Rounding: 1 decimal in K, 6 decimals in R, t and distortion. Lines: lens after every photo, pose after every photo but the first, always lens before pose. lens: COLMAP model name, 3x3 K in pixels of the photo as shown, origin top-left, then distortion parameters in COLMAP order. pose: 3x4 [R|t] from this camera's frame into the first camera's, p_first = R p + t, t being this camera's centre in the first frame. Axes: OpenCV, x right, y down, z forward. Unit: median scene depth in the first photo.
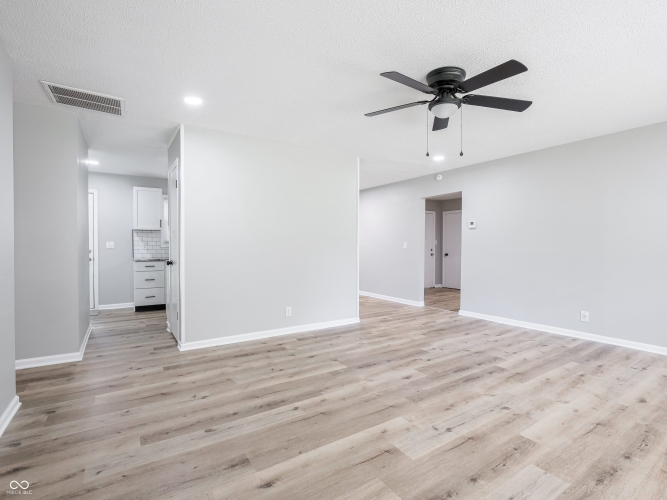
lens RADIAL K [[329.9, 0, 333.5], [0, 329.9, 250.0], [0, 0, 1]] dist [-0.006978, -0.000784]
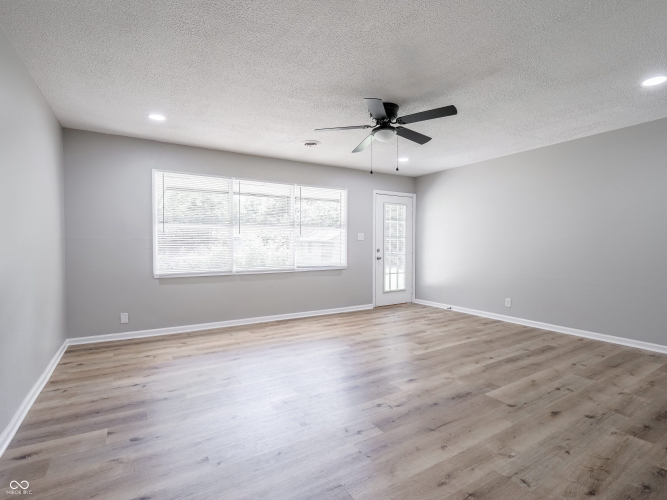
lens RADIAL K [[329.9, 0, 333.5], [0, 329.9, 250.0], [0, 0, 1]] dist [-0.006978, -0.000784]
pose [[-0.999382, -0.002776, 0.035034, 0.399326], [-0.001649, 0.999482, 0.032155, -0.025466], [-0.035105, 0.032078, -0.998869, 1.868152]]
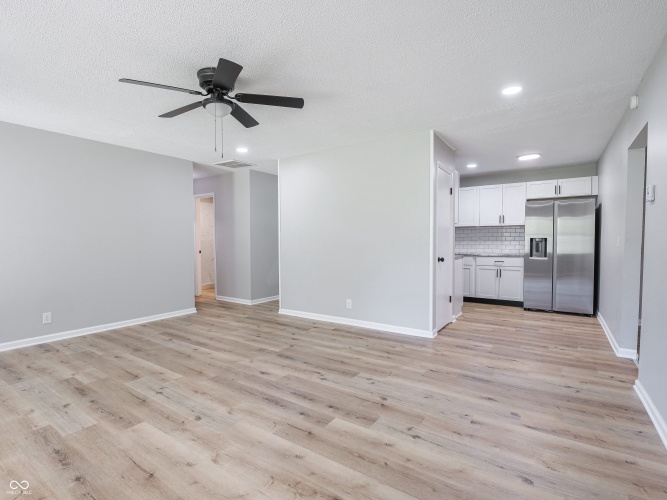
lens RADIAL K [[328.4, 0, 327.6], [0, 328.4, 249.7], [0, 0, 1]] dist [-0.006267, -0.001221]
pose [[0.370035, 0.018656, -0.928830, 1.163429], [-0.006913, 0.999826, 0.017328, -0.009064], [0.928992, 0.000009, 0.370100, 0.770299]]
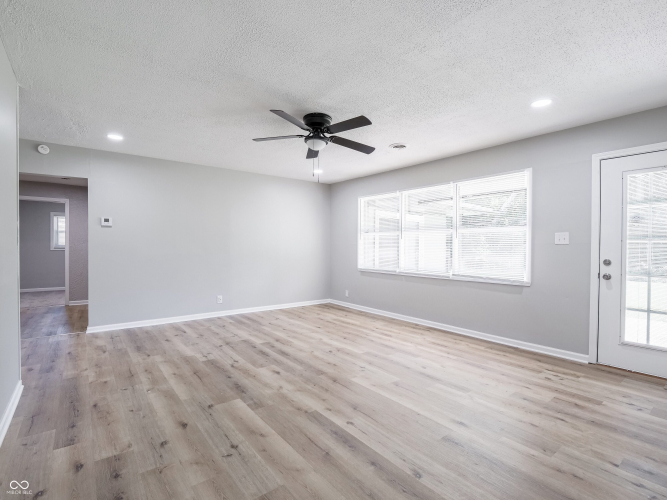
lens RADIAL K [[324.8, 0, 331.3], [0, 324.8, 250.3], [0, 0, 1]] dist [-0.012571, 0.000134]
pose [[-0.076900, -0.014866, 0.996928, -0.786942], [0.006153, 0.999863, 0.015385, -0.021110], [-0.997020, 0.007317, -0.076798, 0.858785]]
